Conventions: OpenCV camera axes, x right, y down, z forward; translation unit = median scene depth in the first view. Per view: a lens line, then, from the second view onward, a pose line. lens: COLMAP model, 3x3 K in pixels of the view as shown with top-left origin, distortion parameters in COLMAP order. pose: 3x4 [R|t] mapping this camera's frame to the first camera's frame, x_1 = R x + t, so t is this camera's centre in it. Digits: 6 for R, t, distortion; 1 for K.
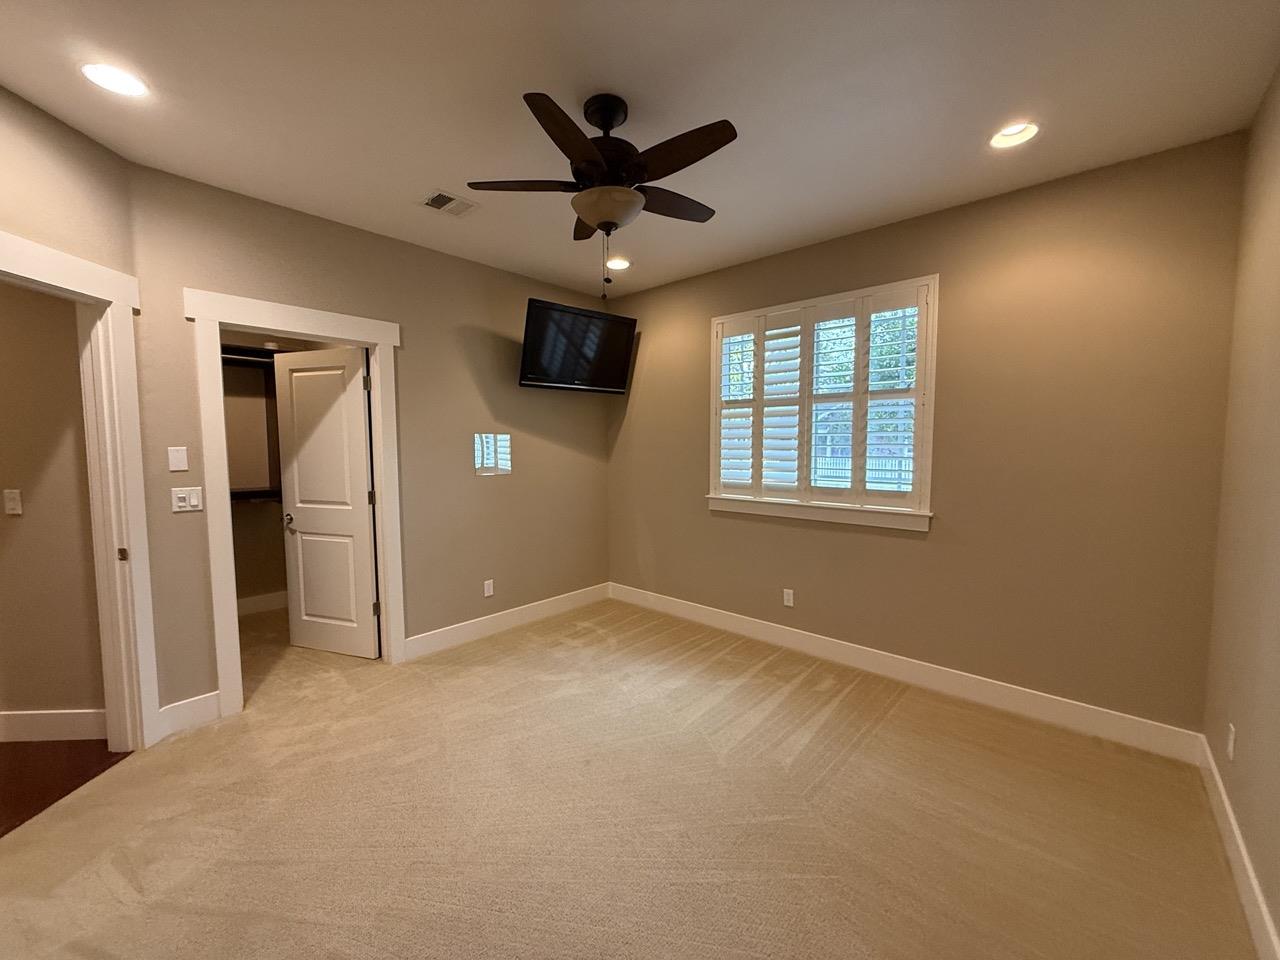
lens RADIAL K [[510.9, 0, 639.1], [0, 510.9, 480.2], [0, 0, 1]] dist [-0.000572, 0.000066]
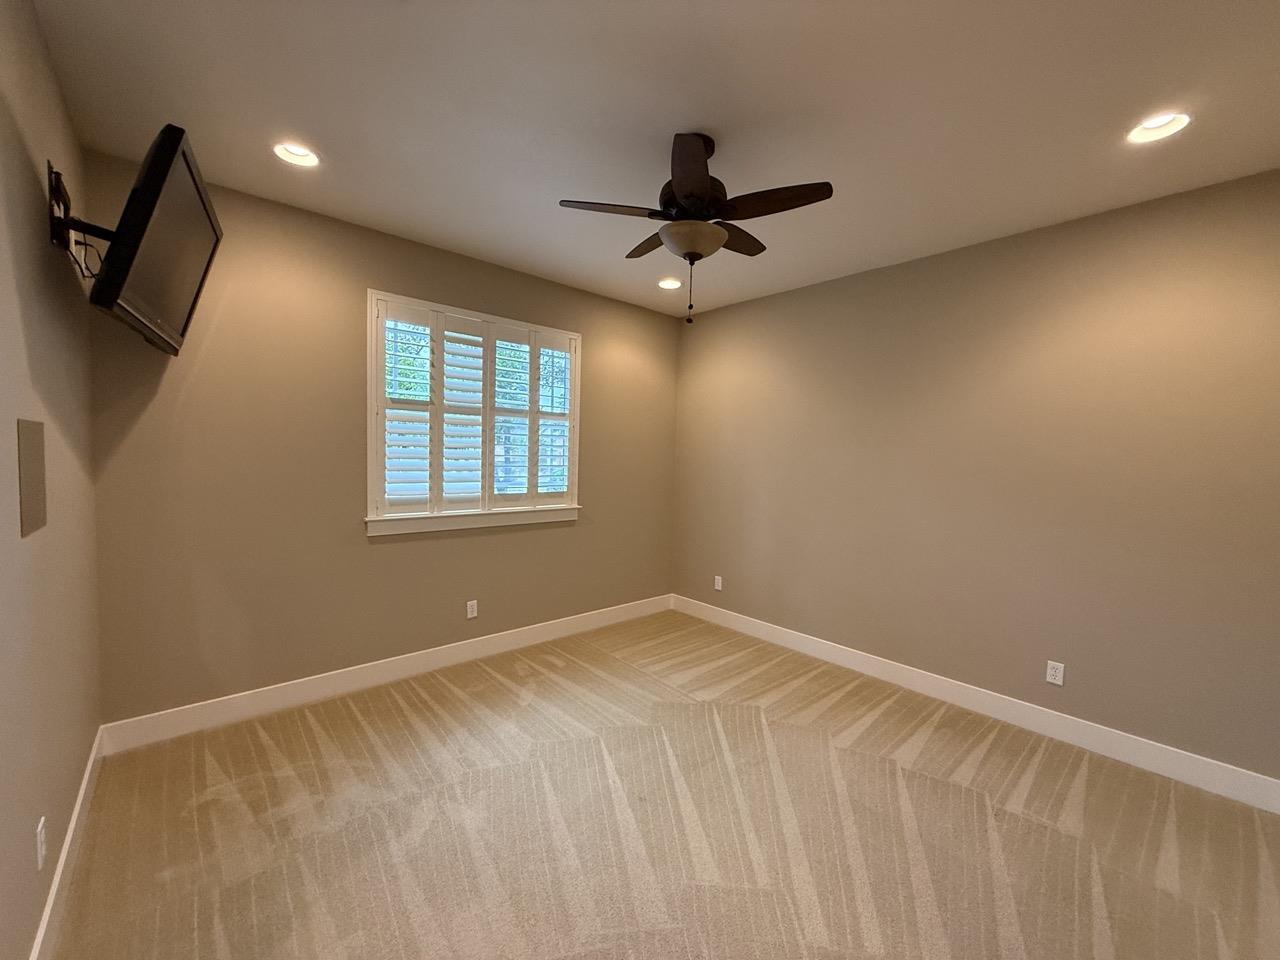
lens RADIAL K [[510.9, 0, 639.1], [0, 510.9, 480.2], [0, 0, 1]] dist [-0.000572, 0.000066]
pose [[0.105257, -0.045025, 0.993425, -0.668079], [0.045551, 0.998144, 0.040412, -0.045779], [-0.993401, 0.040997, 0.107112, 0.588406]]
